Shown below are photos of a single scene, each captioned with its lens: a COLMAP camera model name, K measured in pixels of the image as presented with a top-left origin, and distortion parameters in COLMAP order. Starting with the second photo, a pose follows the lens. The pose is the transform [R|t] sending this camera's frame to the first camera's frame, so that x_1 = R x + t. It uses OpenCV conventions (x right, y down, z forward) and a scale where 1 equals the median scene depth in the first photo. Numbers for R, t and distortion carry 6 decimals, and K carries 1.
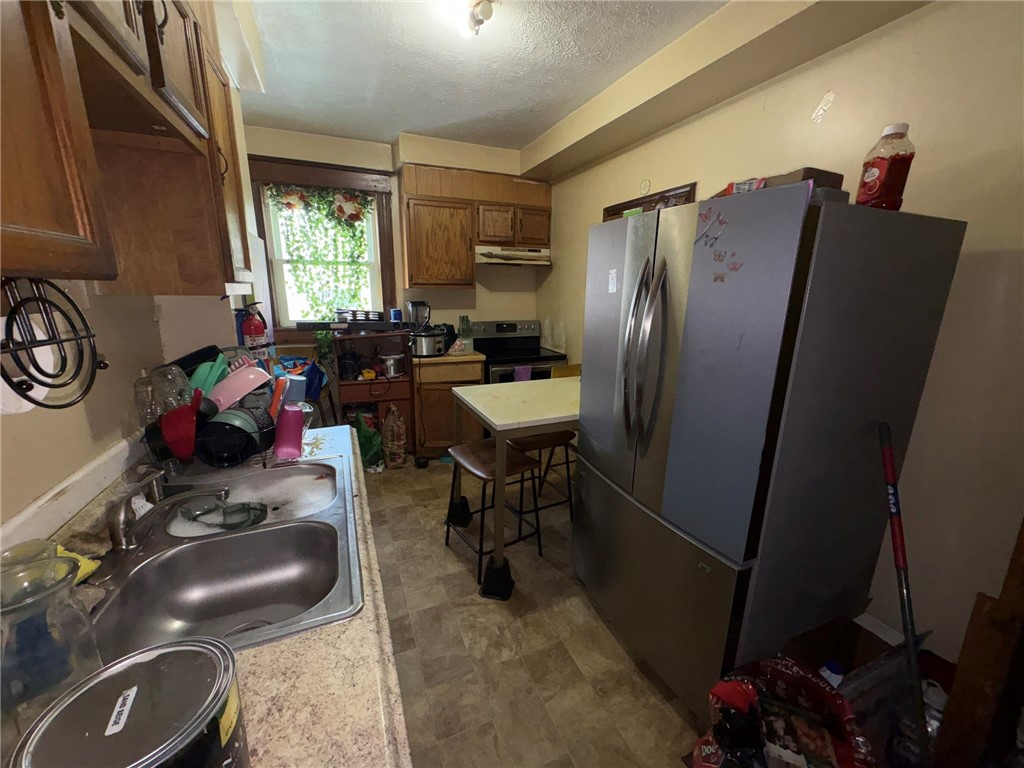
lens RADIAL K [[409.4, 0, 511.7], [0, 409.4, 385.5], [0, 0, 1]] dist [0.000389, -0.000012]
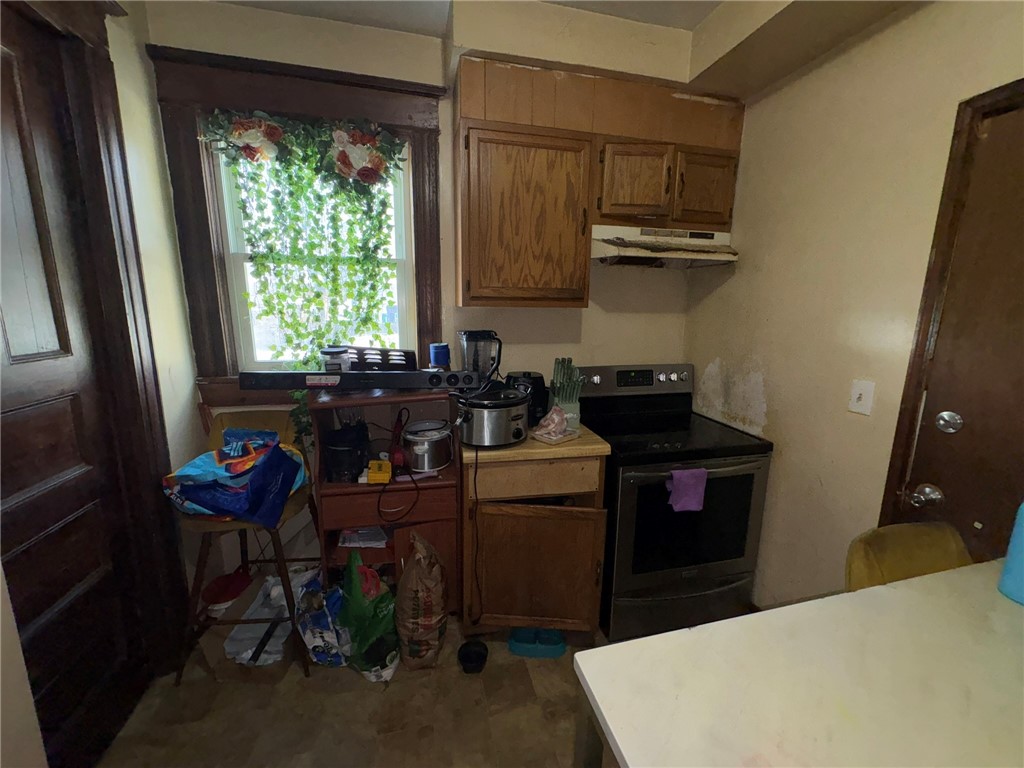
lens RADIAL K [[409.4, 0, 511.6], [0, 409.4, 381.7], [0, 0, 1]] dist [0.000389, -0.000012]
pose [[0.987681, 0.032220, -0.153130, -0.107936], [-0.038876, 0.998416, -0.040672, -0.123572], [0.151577, 0.046124, 0.987369, 0.501916]]
